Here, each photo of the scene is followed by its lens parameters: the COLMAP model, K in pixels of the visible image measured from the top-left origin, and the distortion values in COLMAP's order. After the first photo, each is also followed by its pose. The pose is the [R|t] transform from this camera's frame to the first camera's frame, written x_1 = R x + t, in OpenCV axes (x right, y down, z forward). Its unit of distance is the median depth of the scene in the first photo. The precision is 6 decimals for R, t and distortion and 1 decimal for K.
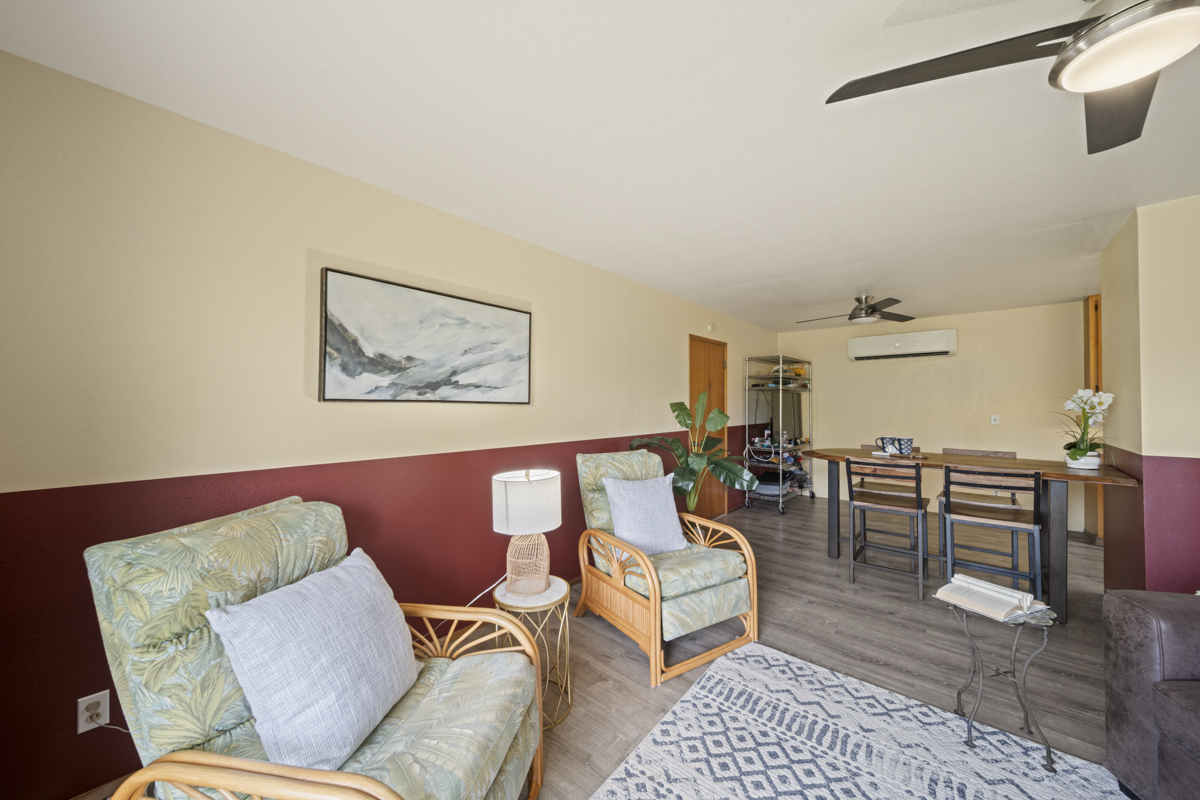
lens RADIAL K [[420.7, 0, 596.7], [0, 420.7, 398.9], [0, 0, 1]] dist [-0.000585, -0.001245]
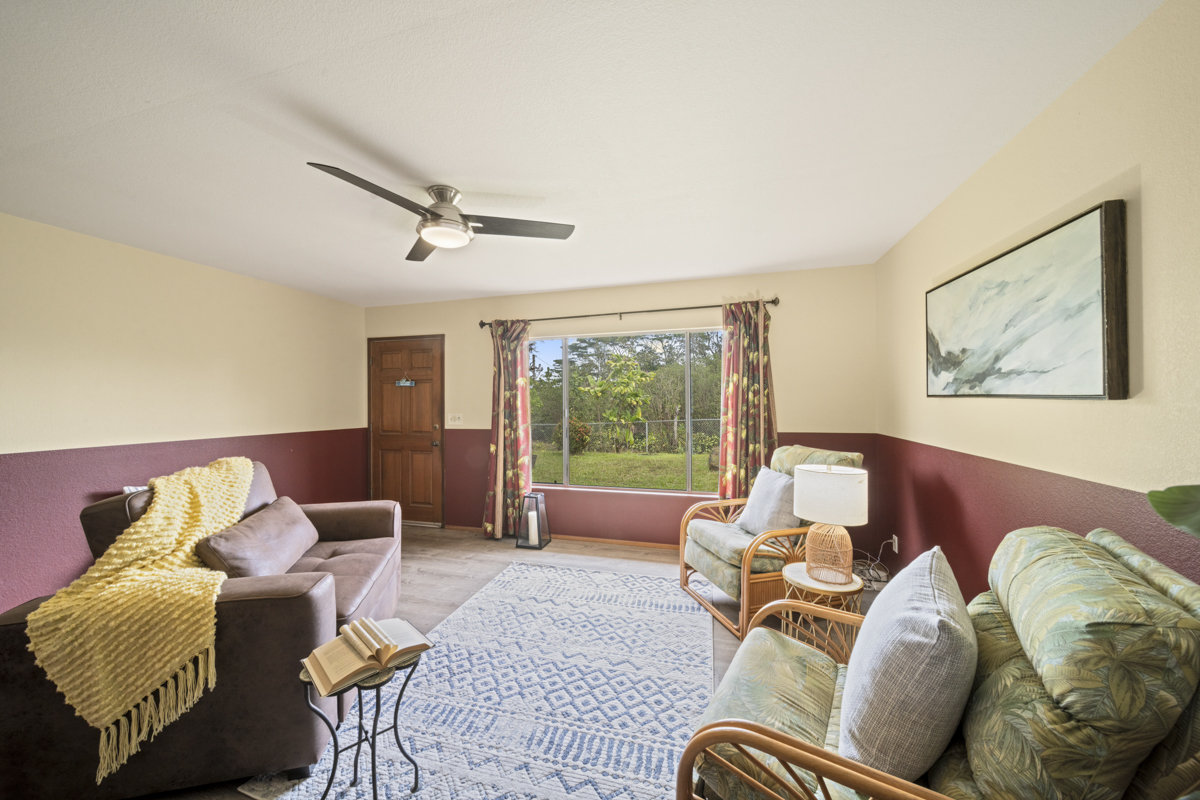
lens RADIAL K [[420.7, 0, 598.2], [0, 420.7, 397.9], [0, 0, 1]] dist [-0.000585, -0.001245]
pose [[-0.902768, 0.003010, -0.430118, 0.687835], [0.011127, 0.999804, -0.016358, 0.015500], [0.429984, -0.019554, -0.902625, 1.473953]]
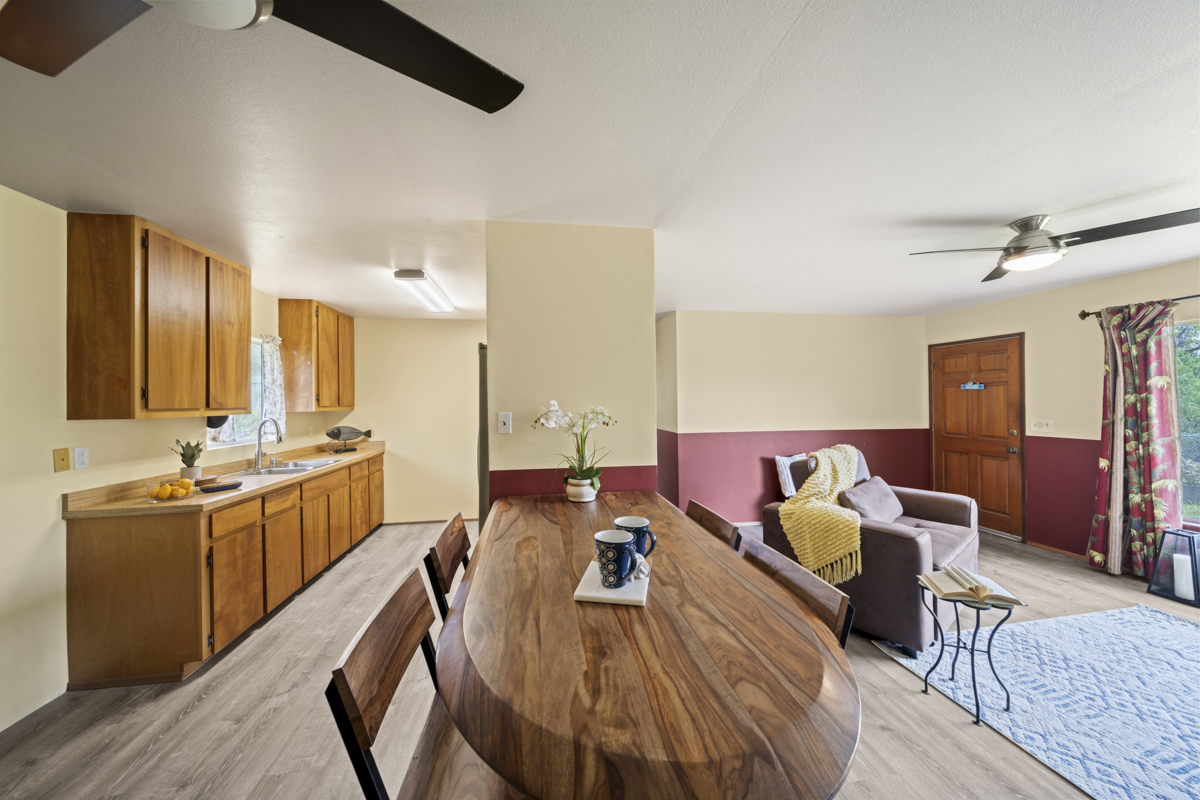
lens RADIAL K [[420.7, 0, 599.0], [0, 420.7, 398.2], [0, 0, 1]] dist [-0.000585, -0.001245]
pose [[-0.772169, 0.011109, 0.635320, 0.759449], [0.002775, 0.999897, -0.014112, -0.020493], [-0.635411, -0.009134, -0.772120, 1.955221]]
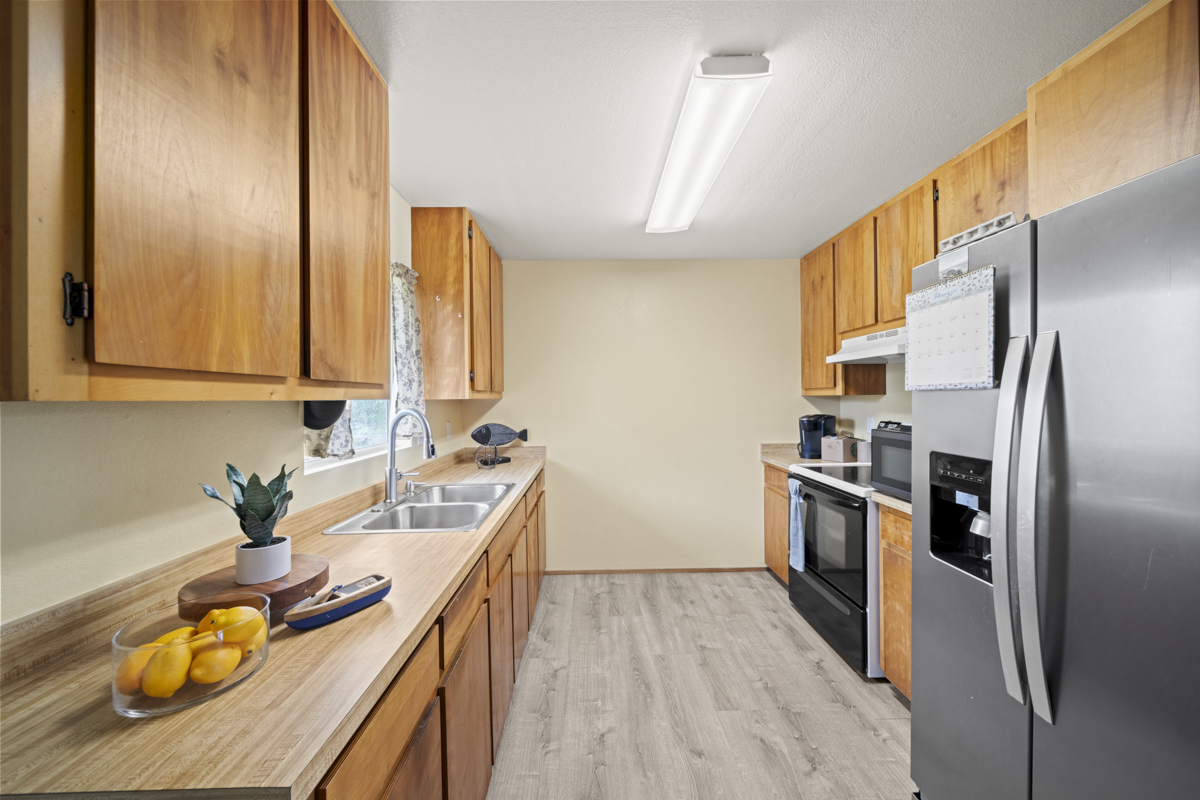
lens RADIAL K [[420.7, 0, 599.1], [0, 420.7, 397.5], [0, 0, 1]] dist [-0.000585, -0.001245]
pose [[-0.677429, 0.004884, 0.735572, 1.847890], [0.000449, 0.999981, -0.006226, 0.011191], [-0.735588, -0.003887, -0.677418, 1.811251]]
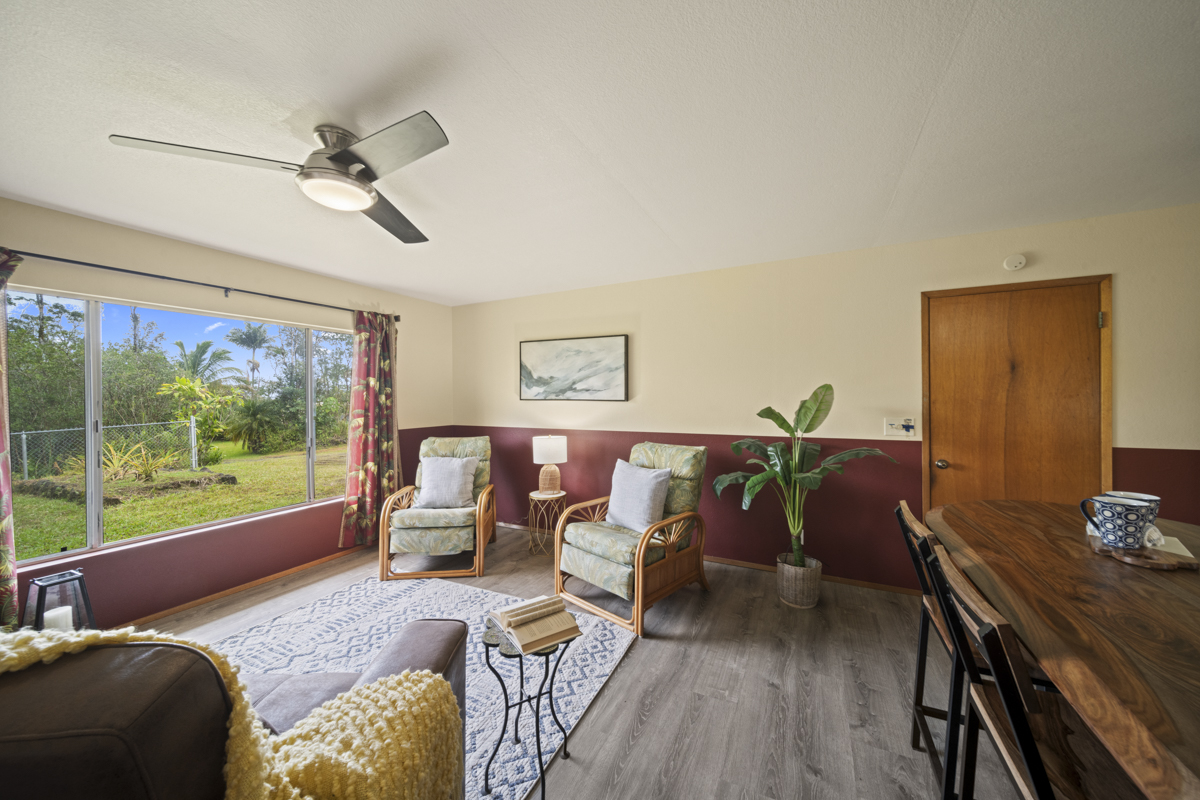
lens RADIAL K [[420.7, 0, 598.7], [0, 420.7, 399.4], [0, 0, 1]] dist [-0.000585, -0.001245]
pose [[0.256972, 0.002842, -0.966415, 1.436214], [0.017219, 0.999823, 0.007519, -0.007097], [0.966265, -0.018573, 0.256878, 0.703824]]
